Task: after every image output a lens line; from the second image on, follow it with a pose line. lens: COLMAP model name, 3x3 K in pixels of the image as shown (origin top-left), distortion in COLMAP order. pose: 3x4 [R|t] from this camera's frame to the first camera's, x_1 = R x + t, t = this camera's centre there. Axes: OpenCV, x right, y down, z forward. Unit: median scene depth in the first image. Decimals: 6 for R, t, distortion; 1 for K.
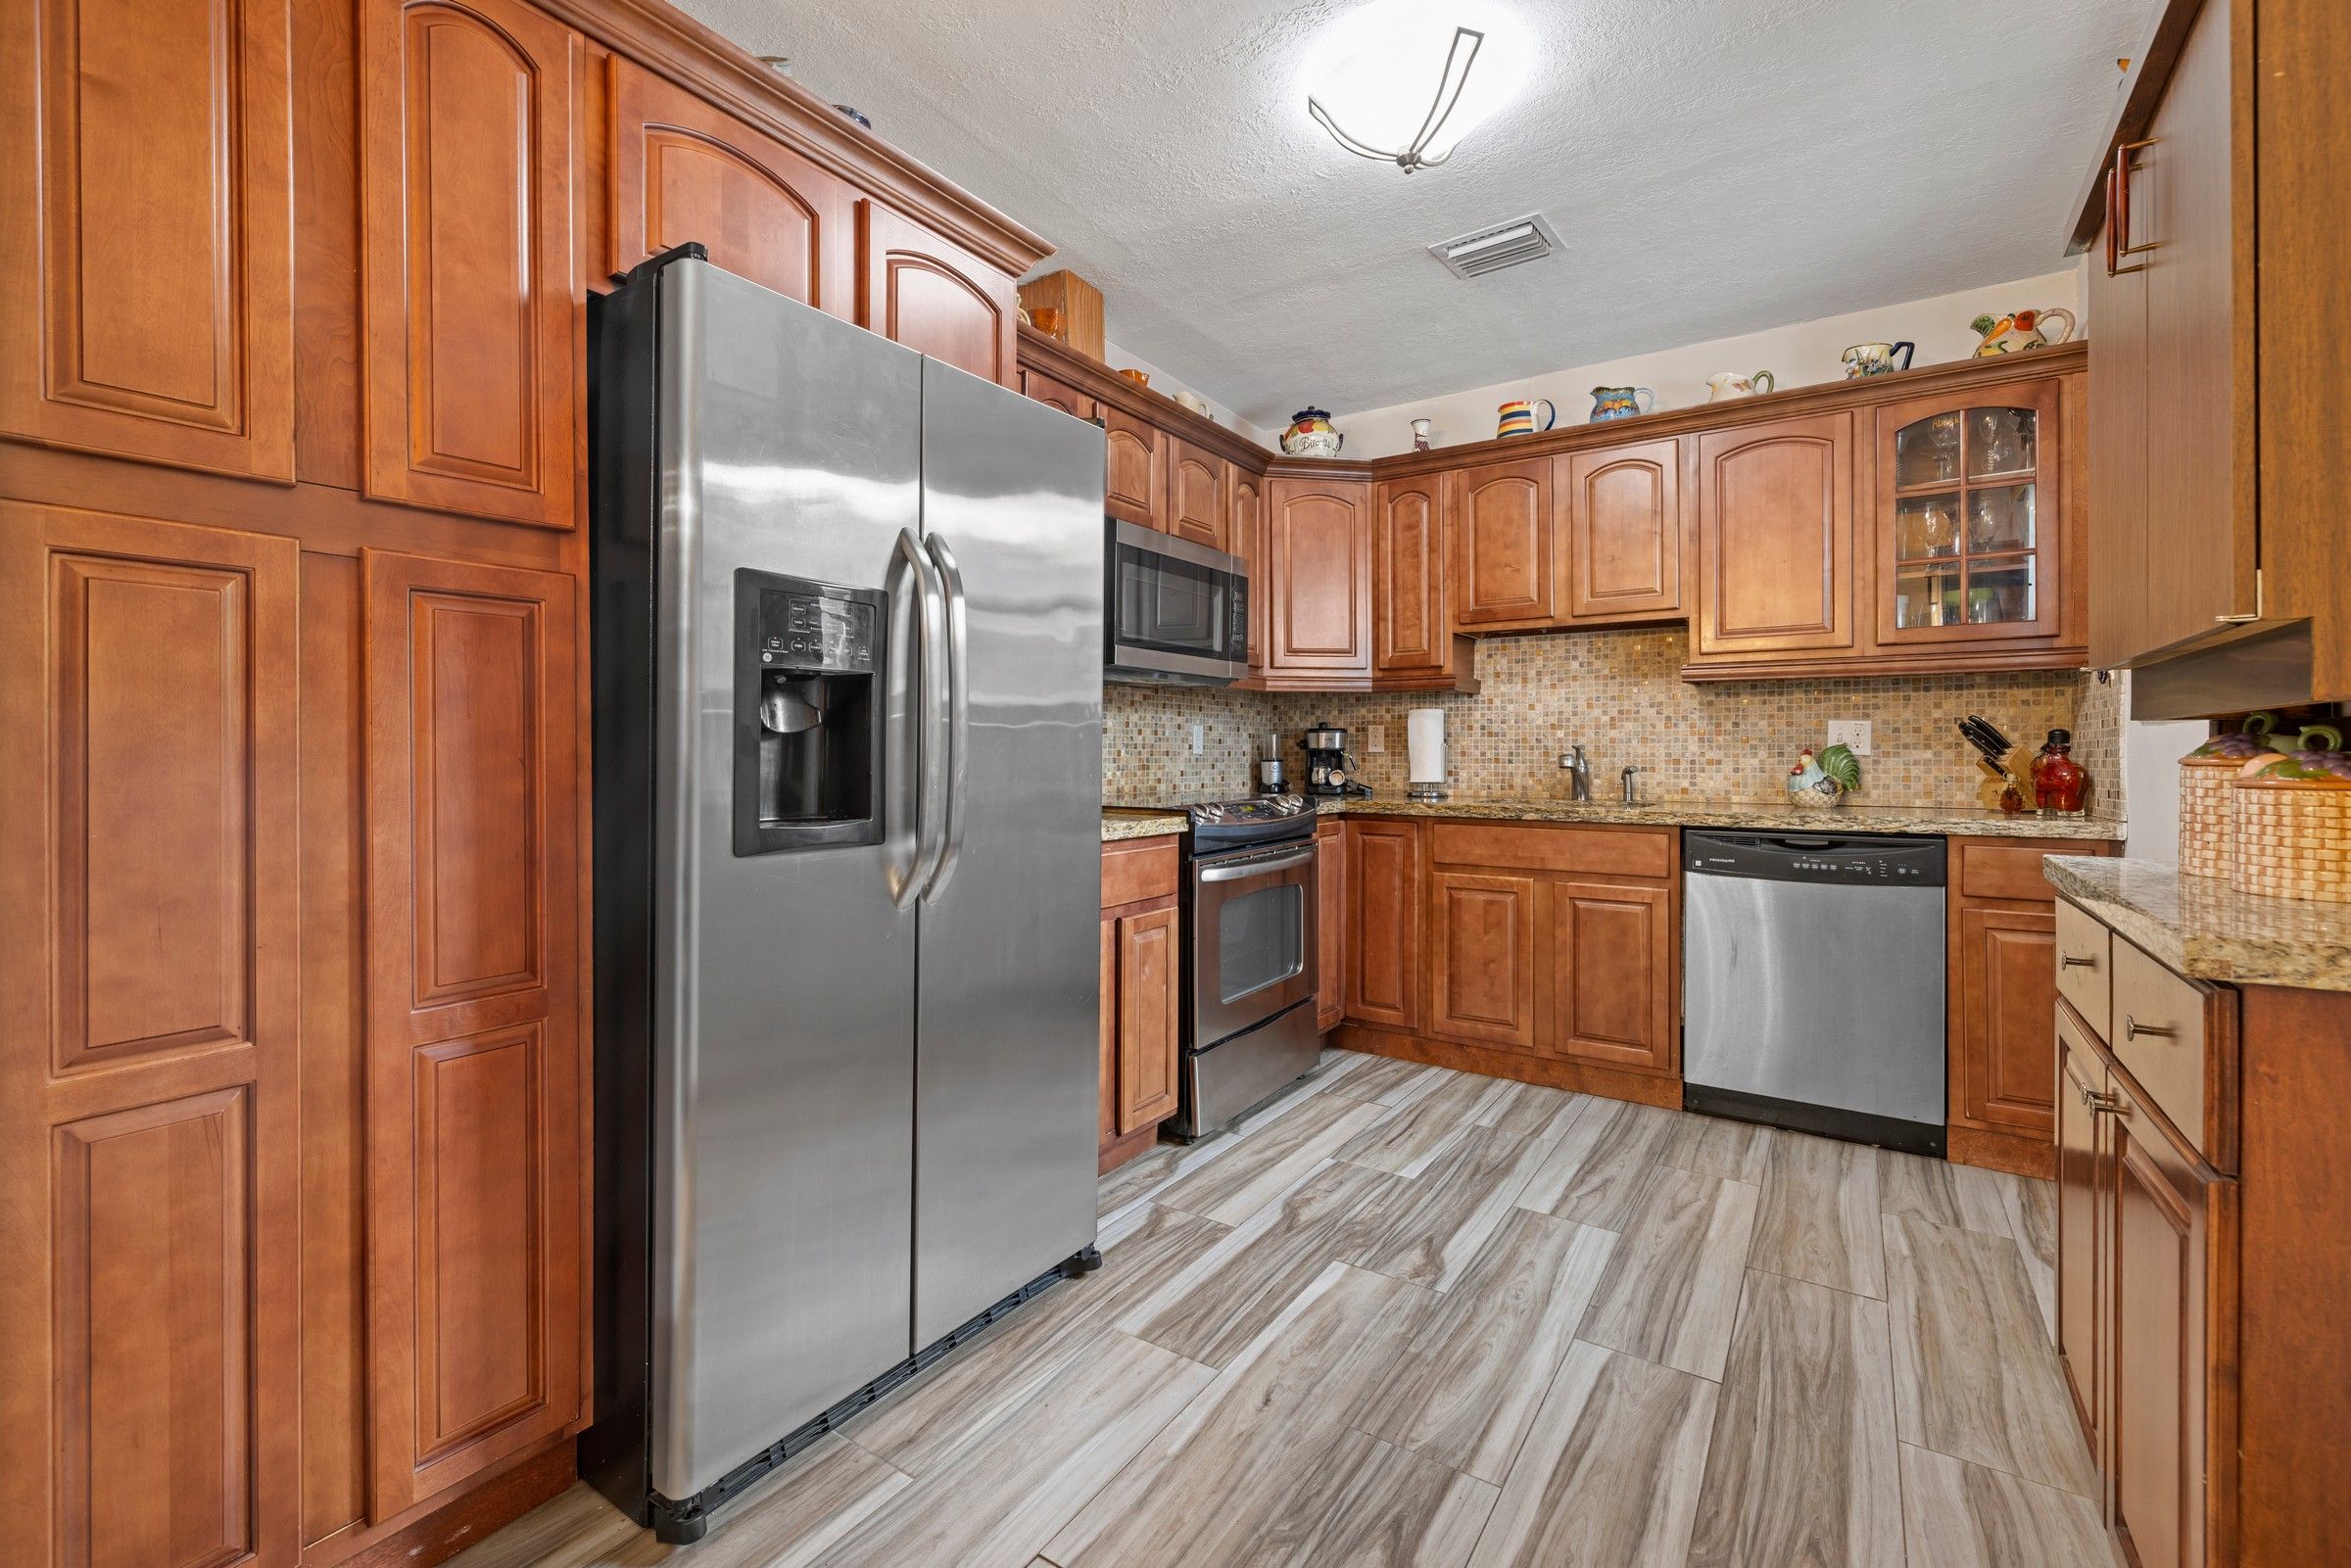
lens RADIAL K [[1015.5, 0, 1163.4], [0, 1015.5, 752.1], [0, 0, 1]] dist [-0.000598, -0.000241]
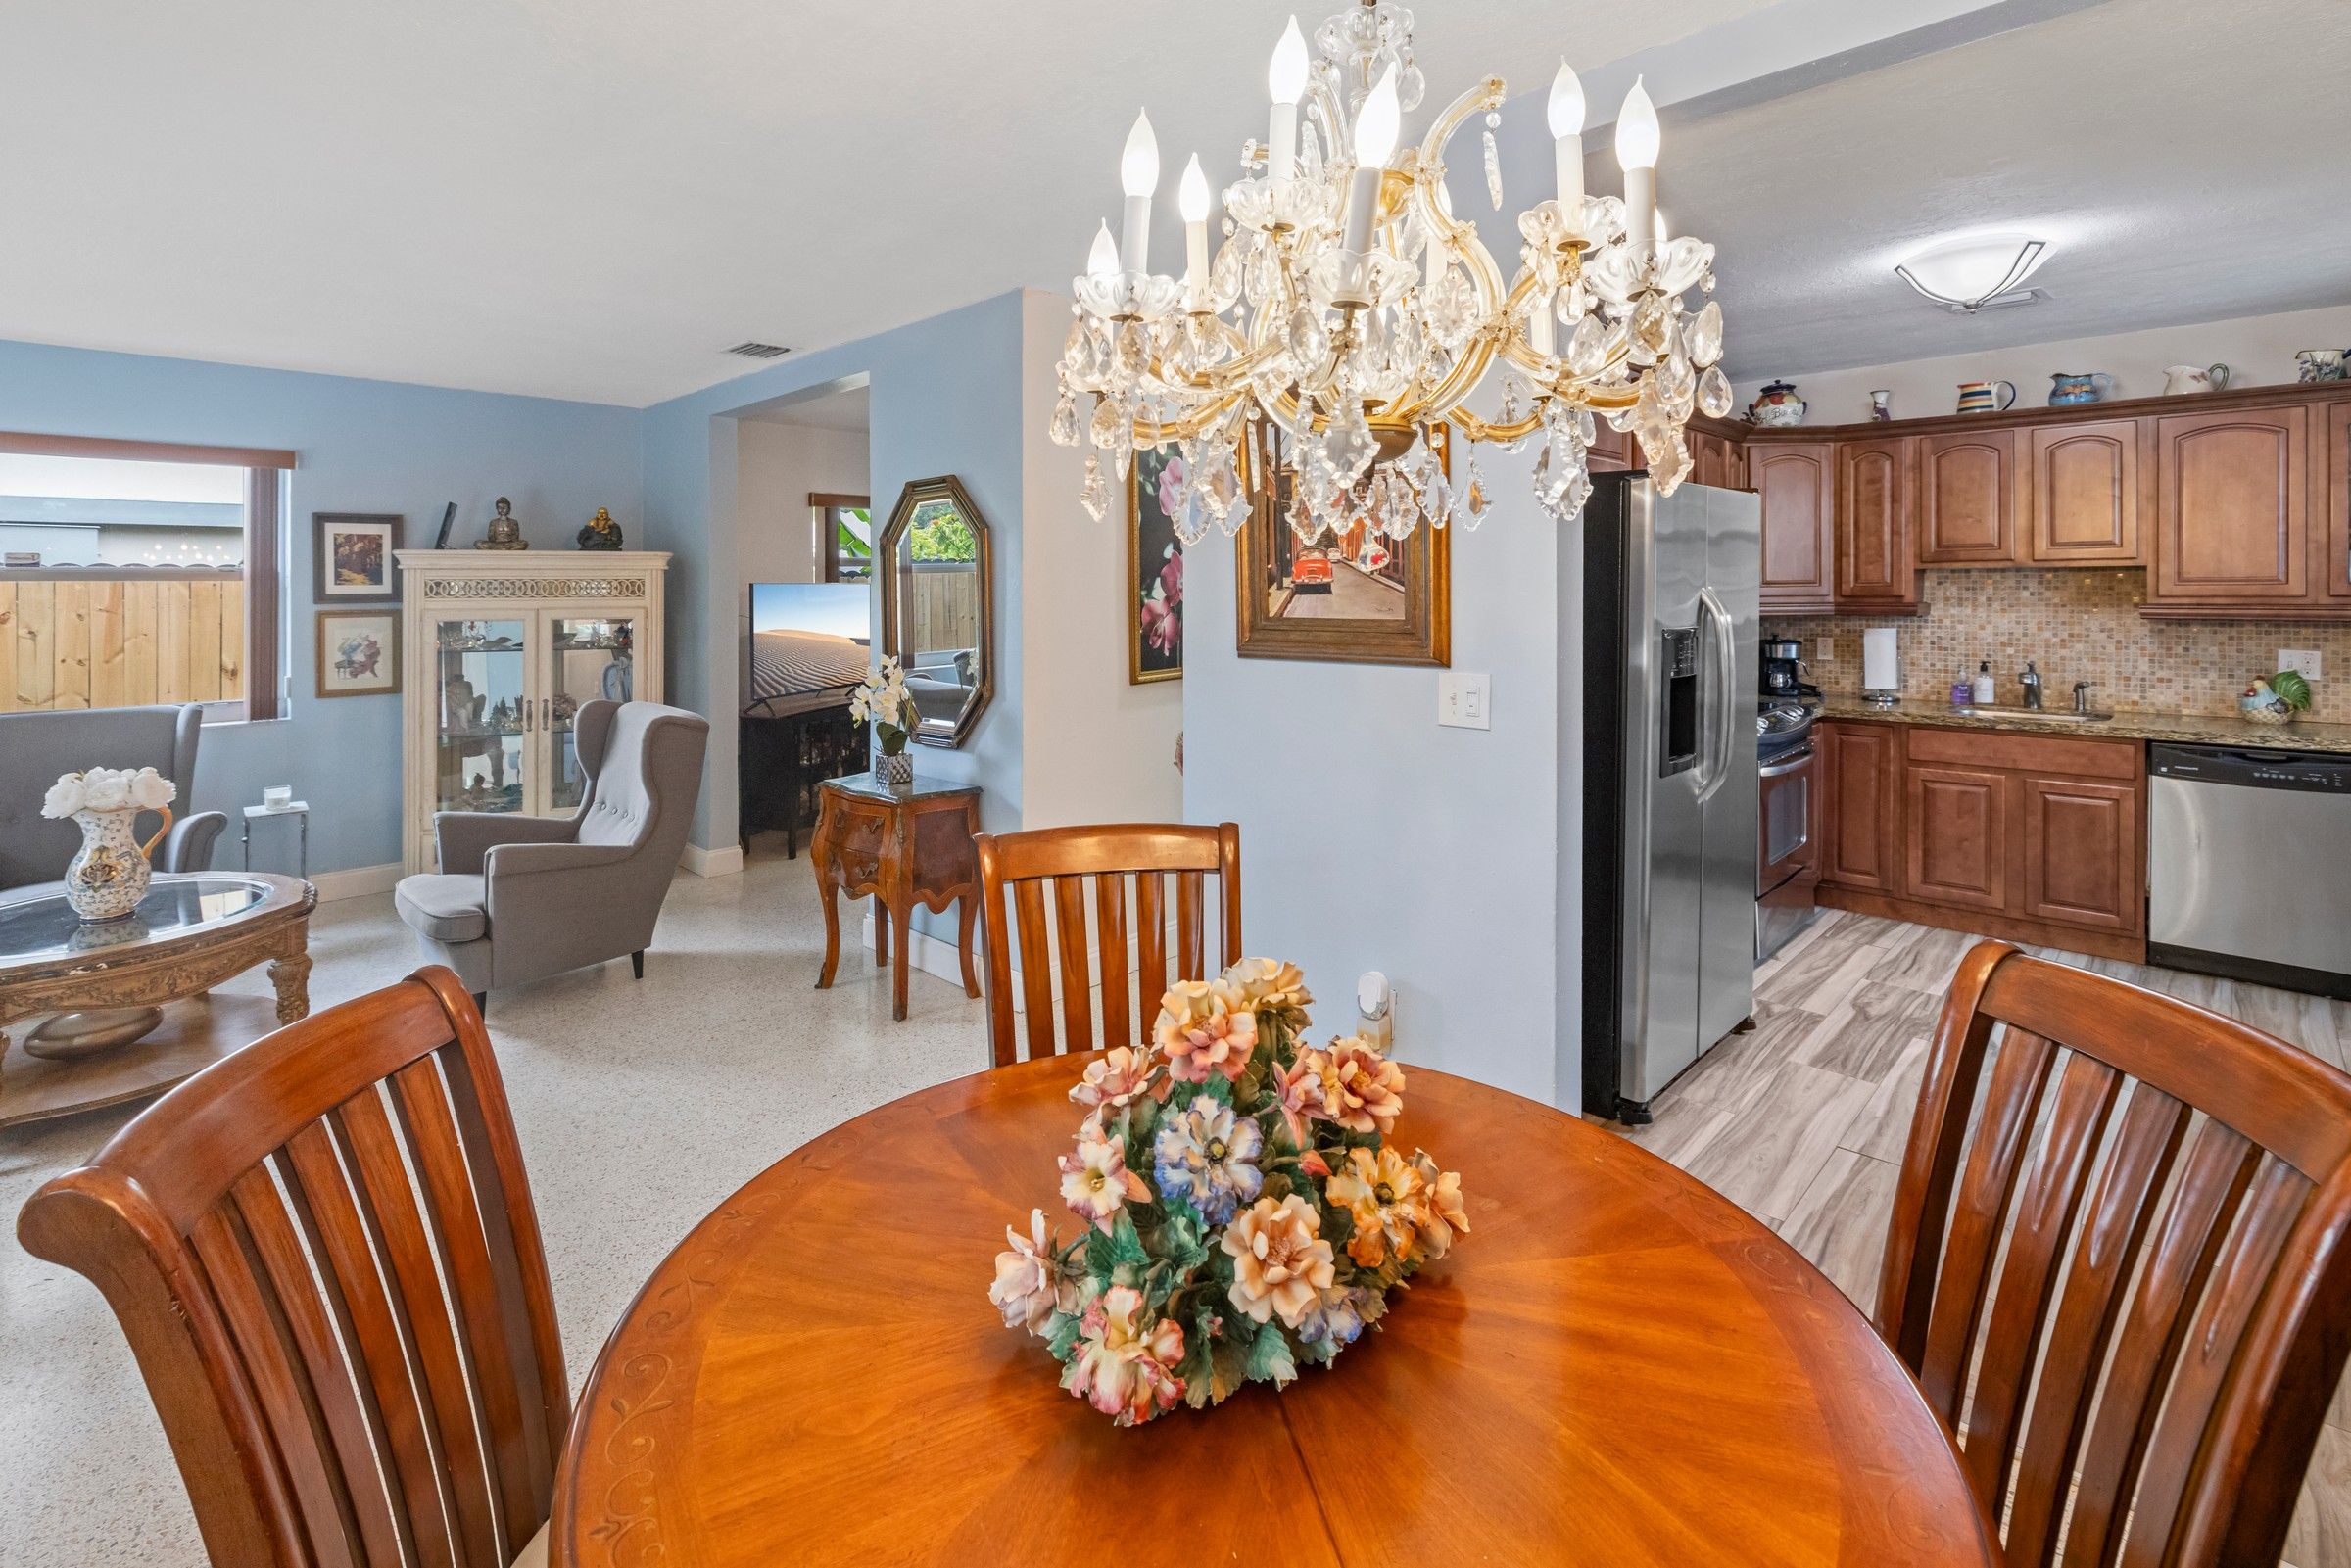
lens RADIAL K [[1092.8, 0, 1169.7], [0, 1092.8, 601.5], [0, 0, 1]] dist [-0.000007, 0.000190]
pose [[0.983600, -0.003503, -0.180331, -0.418708], [0.005196, 0.999947, 0.008913, -0.111093], [0.180290, -0.009704, 0.983566, -0.528782]]
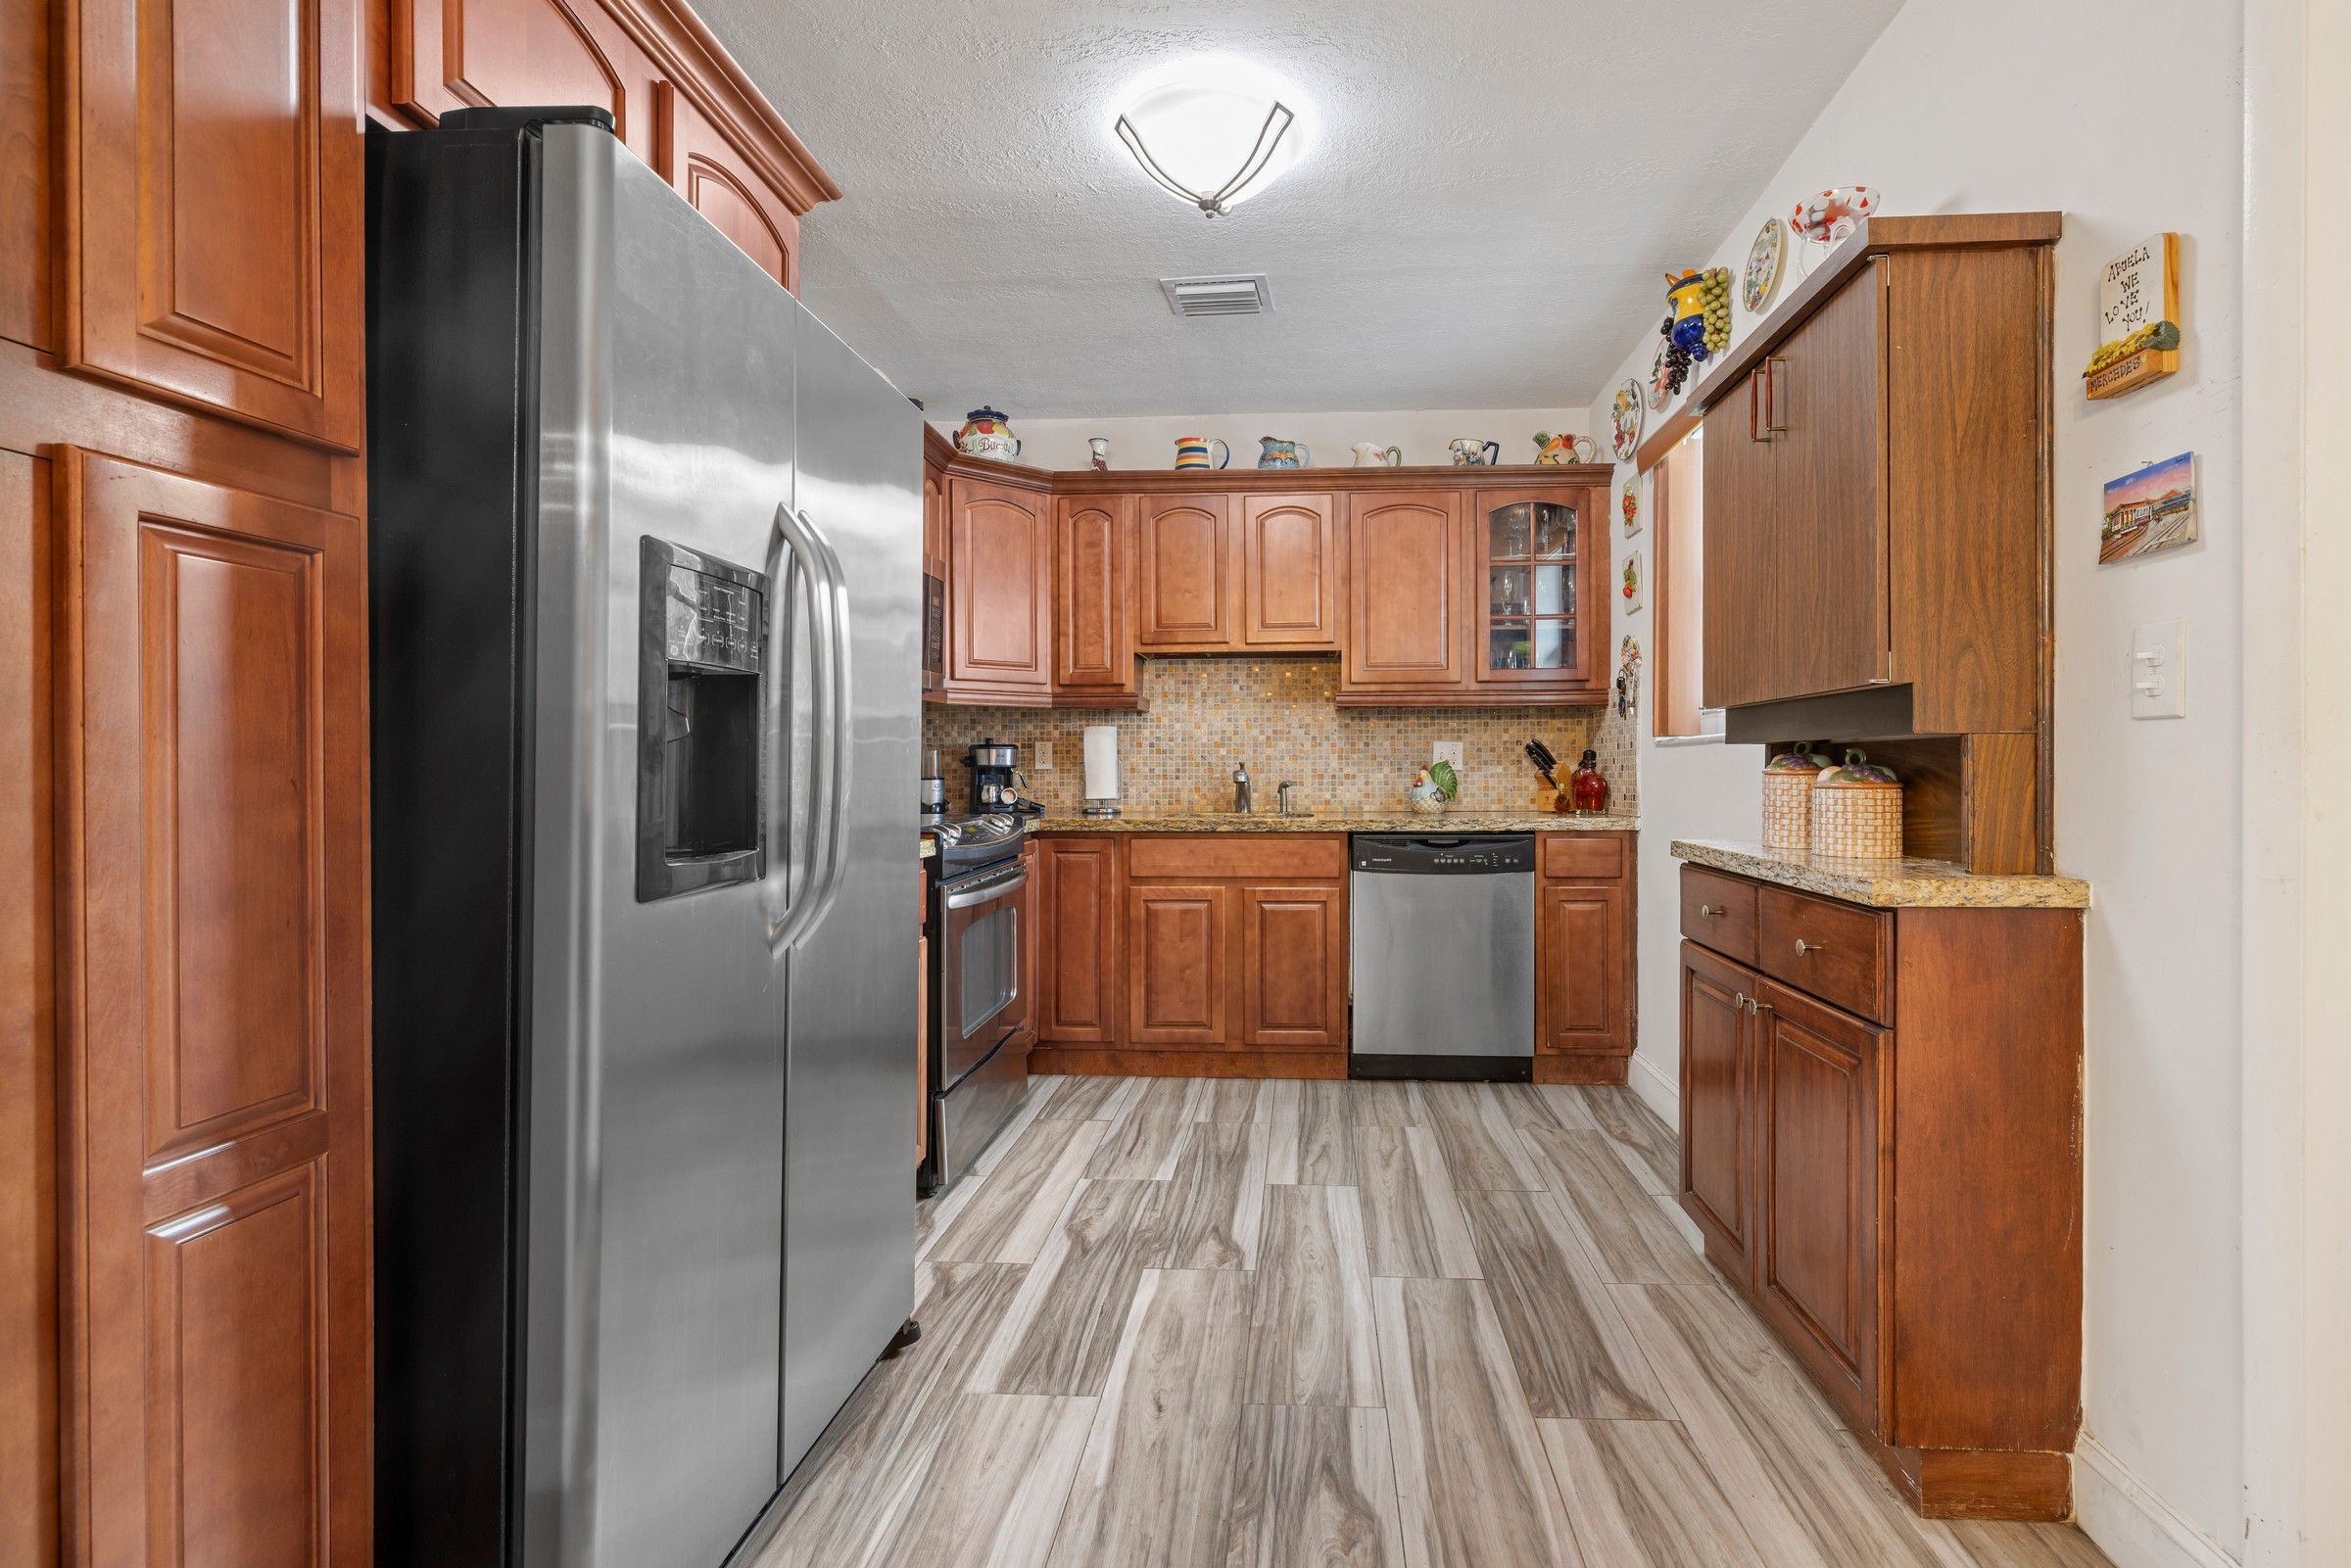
lens RADIAL K [[1059.0, 0, 1262.6], [0, 1059.0, 770.9], [0, 0, 1]] dist [-0.001600, -0.000407]
pose [[0.854821, -0.004233, 0.518906, -0.186921], [0.003815, 0.999991, 0.001871, 0.000797], [-0.518909, 0.000380, 0.854829, 0.022446]]
